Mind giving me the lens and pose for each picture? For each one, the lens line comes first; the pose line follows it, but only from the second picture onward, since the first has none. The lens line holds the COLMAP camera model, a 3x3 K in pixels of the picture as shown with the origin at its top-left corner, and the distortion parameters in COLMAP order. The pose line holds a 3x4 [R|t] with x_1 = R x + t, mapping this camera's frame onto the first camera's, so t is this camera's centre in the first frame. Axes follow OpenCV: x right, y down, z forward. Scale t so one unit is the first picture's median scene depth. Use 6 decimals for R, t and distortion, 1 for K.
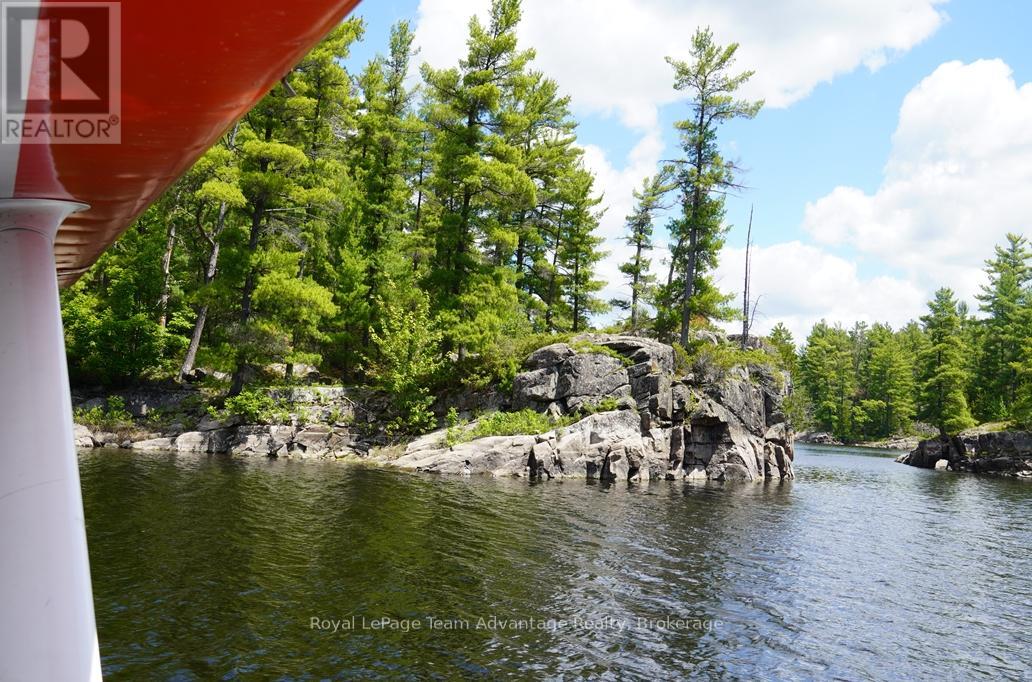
lens RADIAL K [[961.2, 0, 516.3], [0, 961.2, 340.8], [0, 0, 1]] dist [0.011838, 0.000000]
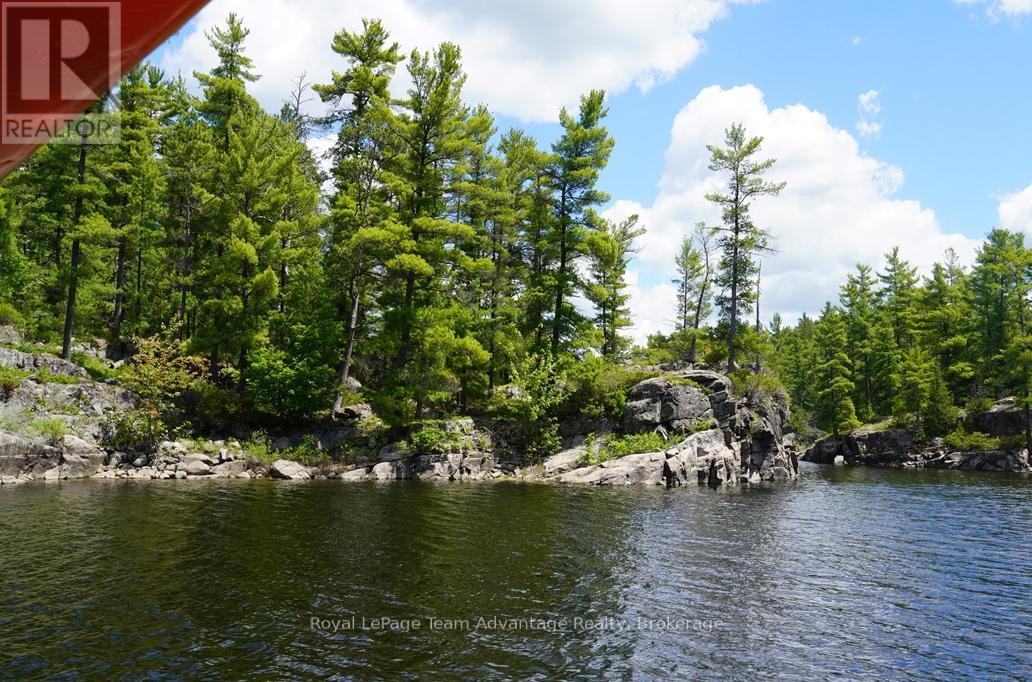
lens RADIAL K [[961.2, 0, 515.7], [0, 961.2, 340.9], [0, 0, 1]] dist [0.011838, 0.000000]
pose [[0.976263, -0.021449, 0.215522, -0.406877], [0.023686, 0.999689, -0.007802, -0.040144], [-0.215288, 0.012722, 0.976468, -0.187919]]
